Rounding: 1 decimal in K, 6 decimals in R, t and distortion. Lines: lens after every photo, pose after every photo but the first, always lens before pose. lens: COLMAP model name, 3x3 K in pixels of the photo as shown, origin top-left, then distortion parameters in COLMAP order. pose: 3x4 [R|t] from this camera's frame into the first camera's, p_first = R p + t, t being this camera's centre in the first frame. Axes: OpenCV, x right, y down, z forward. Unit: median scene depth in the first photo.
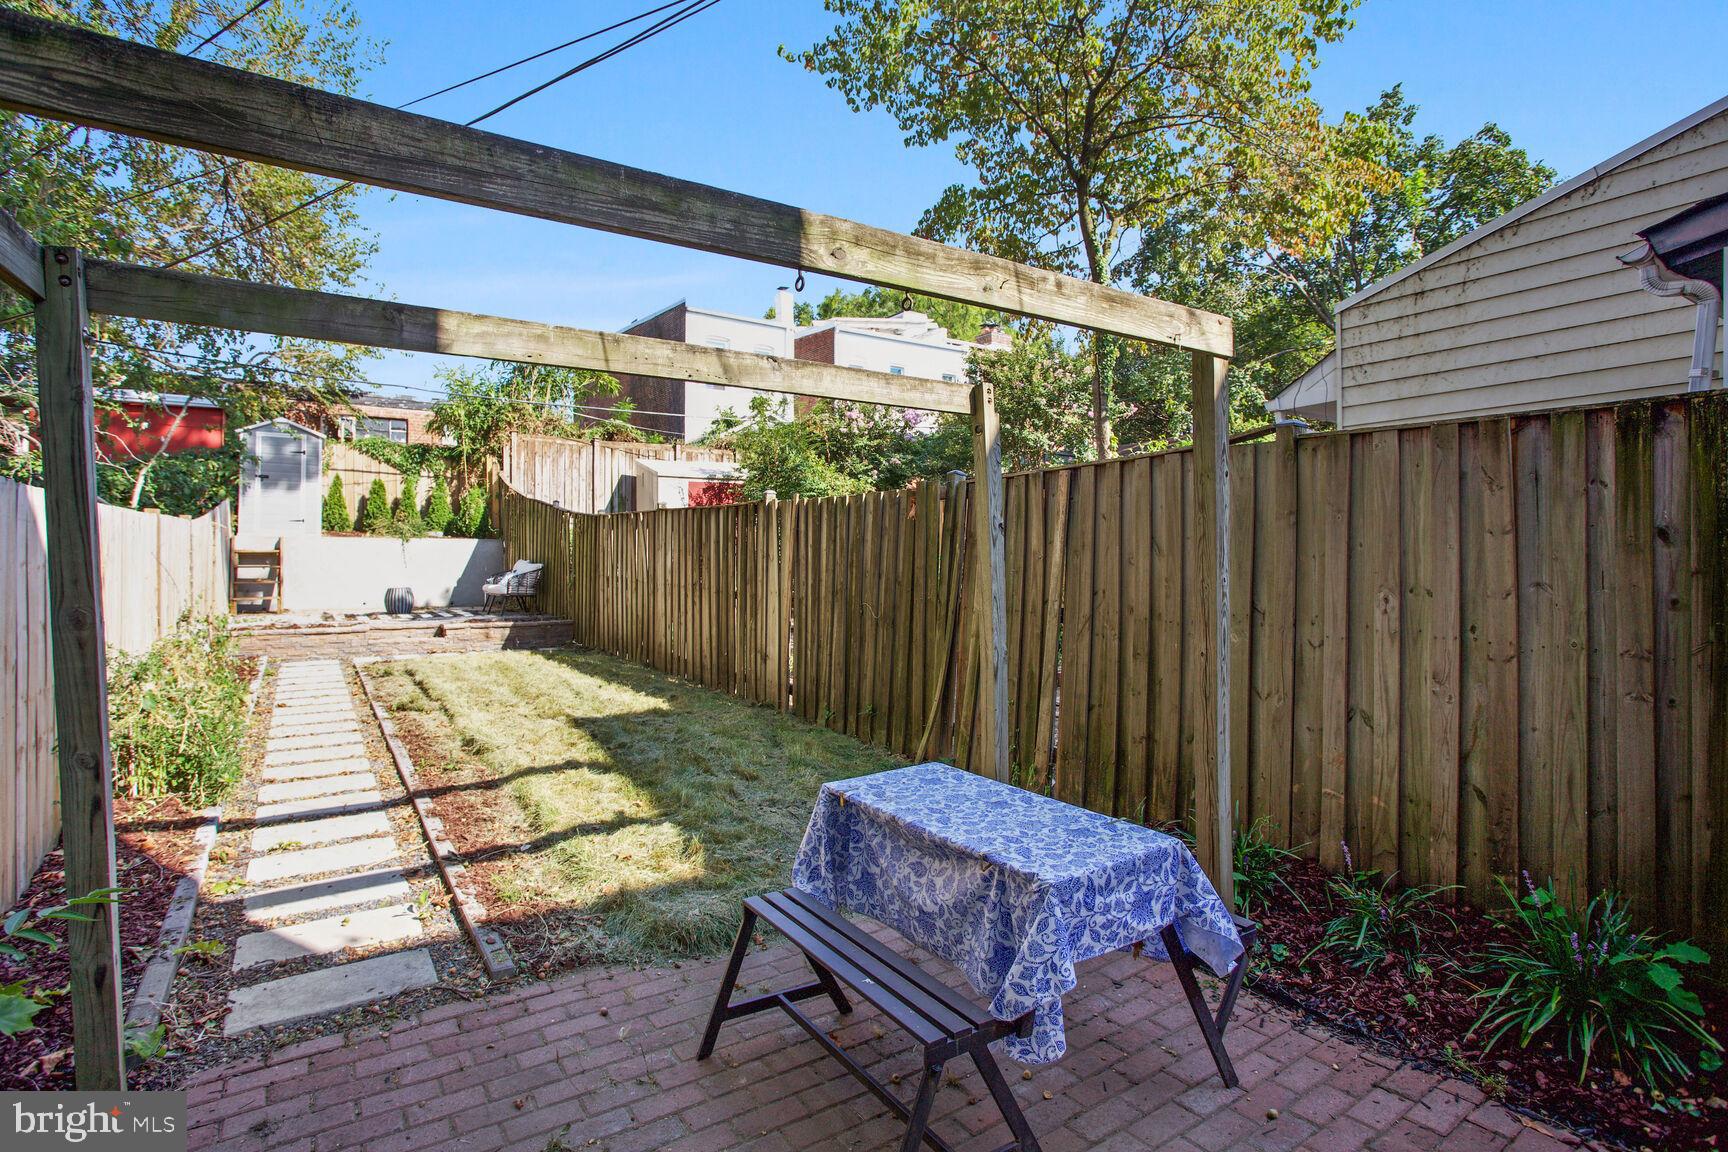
lens RADIAL K [[830.3, 0, 856.5], [0, 830.3, 568.7], [0, 0, 1]] dist [-0.024533, 0.000861]
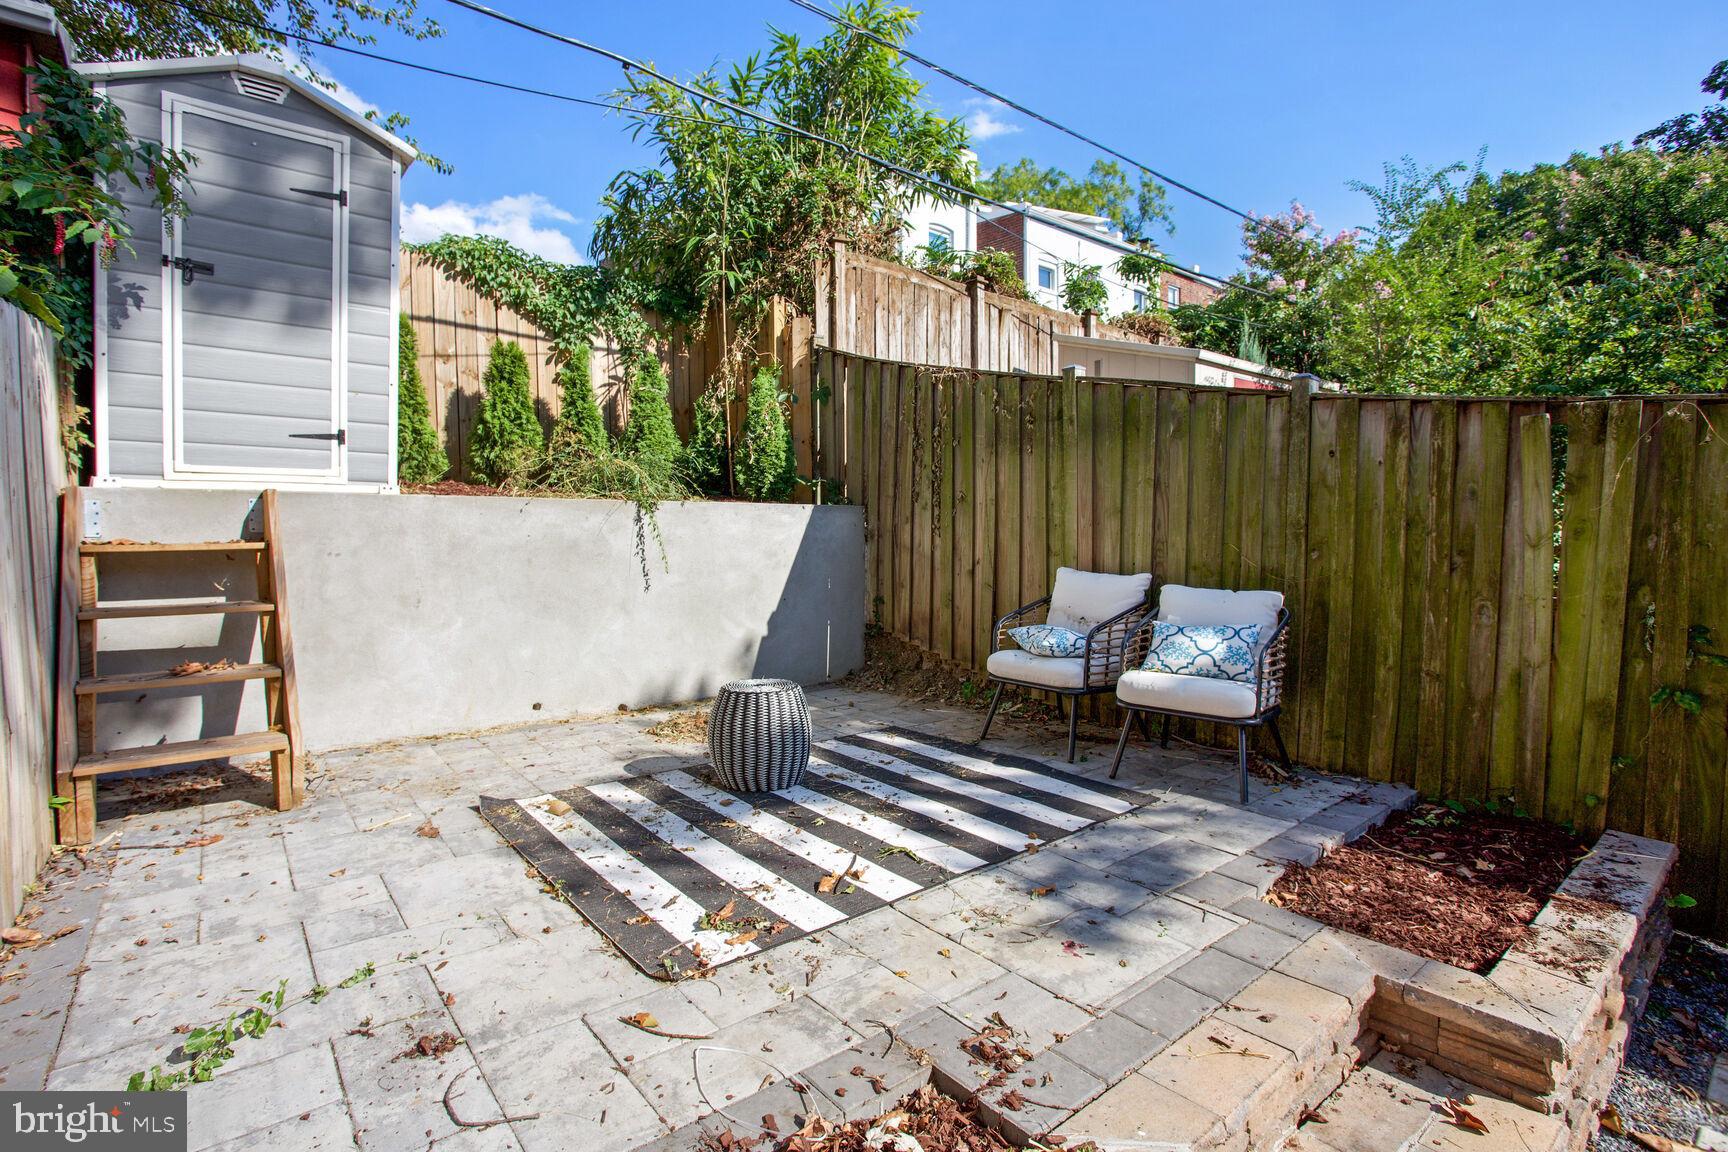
lens RADIAL K [[830.3, 0, 856.5], [0, 830.3, 568.7], [0, 0, 1]] dist [-0.024533, 0.000861]
pose [[0.996043, -0.002925, 0.088825, -0.468924], [0.000158, 0.999515, 0.031146, -0.019261], [-0.088873, -0.031009, 0.995560, 0.629016]]
